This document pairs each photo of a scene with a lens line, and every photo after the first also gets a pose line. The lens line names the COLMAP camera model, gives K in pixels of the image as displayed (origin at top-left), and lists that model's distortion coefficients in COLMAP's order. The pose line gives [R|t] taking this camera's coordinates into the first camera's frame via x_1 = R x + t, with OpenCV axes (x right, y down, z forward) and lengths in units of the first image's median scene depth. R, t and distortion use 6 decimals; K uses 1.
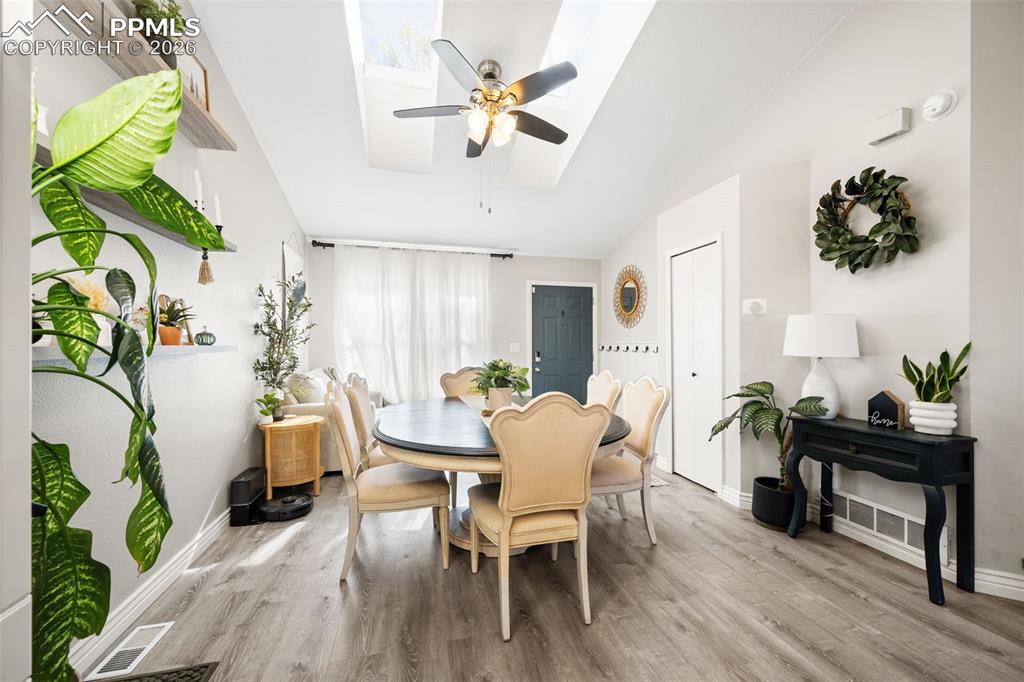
lens RADIAL K [[396.5, 0, 509.1], [0, 396.5, 344.0], [0, 0, 1]] dist [-0.006849, 0.000435]
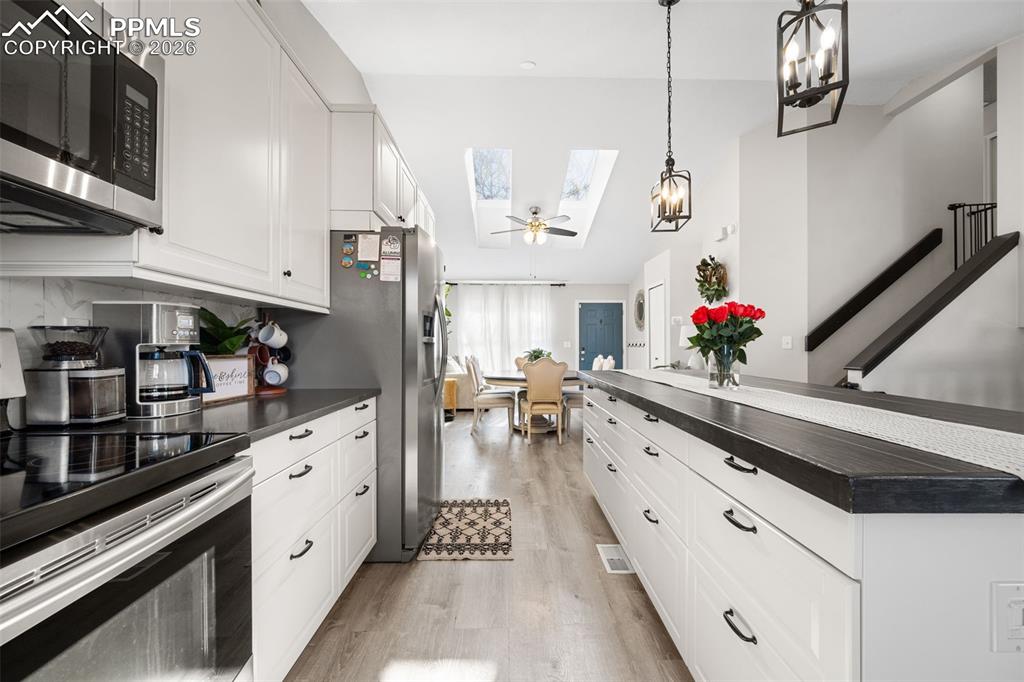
lens RADIAL K [[396.5, 0, 509.0], [0, 396.5, 341.7], [0, 0, 1]] dist [-0.006849, 0.000435]
pose [[0.971595, 0.000456, -0.236648, 0.185107], [-0.001853, 0.999982, -0.005682, 0.010007], [0.236641, 0.005959, 0.971579, -0.631970]]
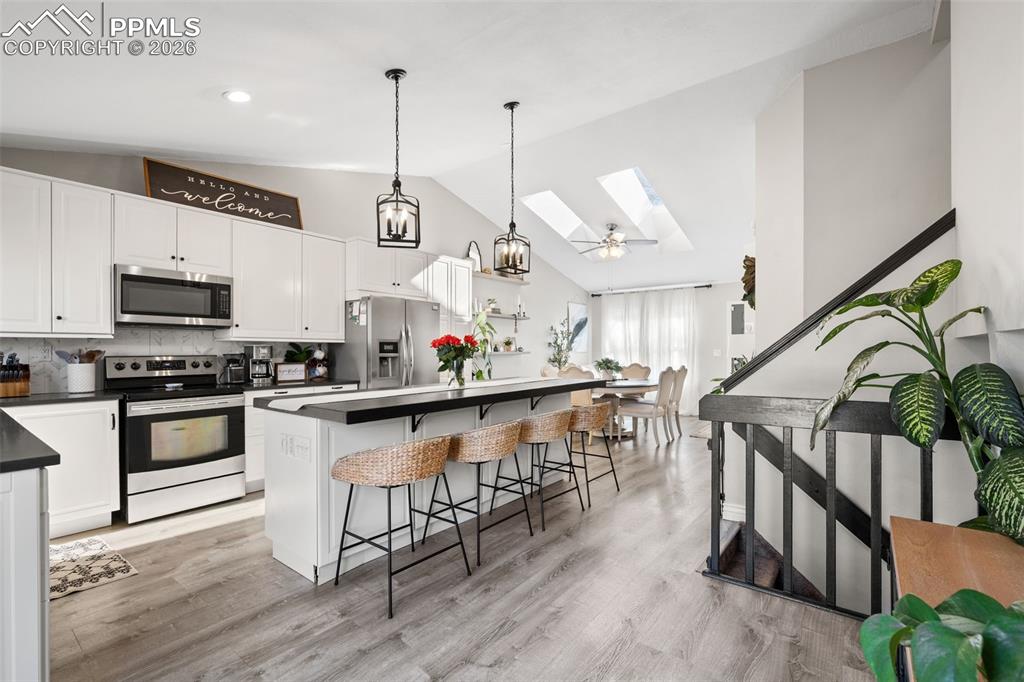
lens RADIAL K [[461.5, 0, 517.6], [0, 461.5, 349.7], [0, 0, 1]] dist [-0.006425, -0.001386]
pose [[0.616249, -0.003295, -0.787544, 0.967780], [0.005559, 0.999985, 0.000166, -0.005972], [0.787532, -0.004480, 0.616258, -0.583227]]
